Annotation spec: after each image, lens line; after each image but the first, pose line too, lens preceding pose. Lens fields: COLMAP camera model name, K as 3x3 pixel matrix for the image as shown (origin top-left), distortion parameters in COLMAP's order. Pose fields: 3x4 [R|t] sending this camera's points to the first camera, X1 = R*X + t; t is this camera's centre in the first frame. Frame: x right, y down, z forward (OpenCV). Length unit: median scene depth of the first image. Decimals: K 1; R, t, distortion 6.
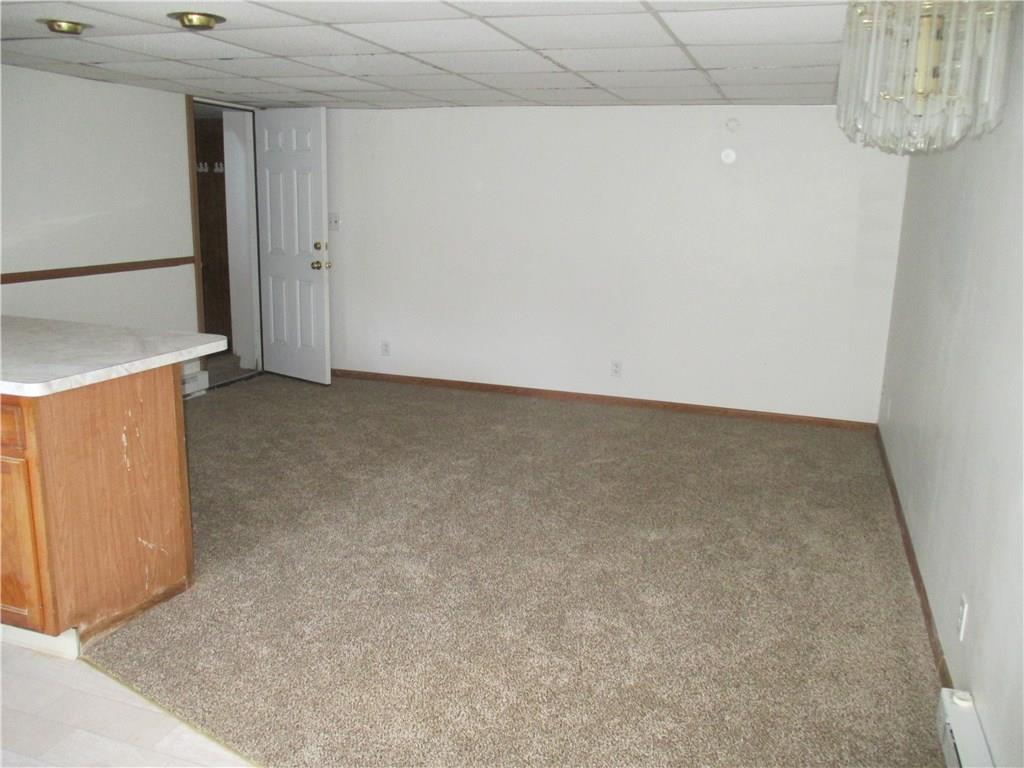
lens RADIAL K [[841.1, 0, 511.9], [0, 841.1, 385.0], [0, 0, 1]] dist [-0.035537, 0.014685]
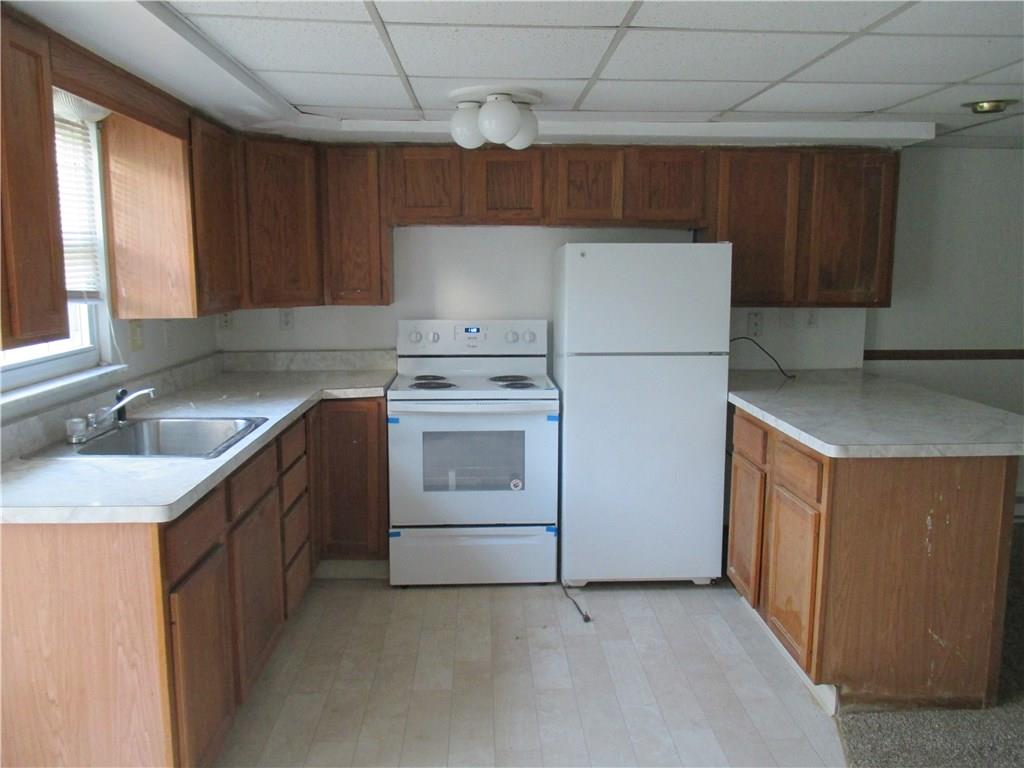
lens RADIAL K [[841.1, 0, 512.3], [0, 841.1, 383.4], [0, 0, 1]] dist [-0.035537, 0.014685]
pose [[0.363232, 0.101998, -0.926099, 0.232693], [-0.192455, 0.980766, 0.032535, -0.030262], [0.911605, 0.166415, 0.375875, 0.172985]]
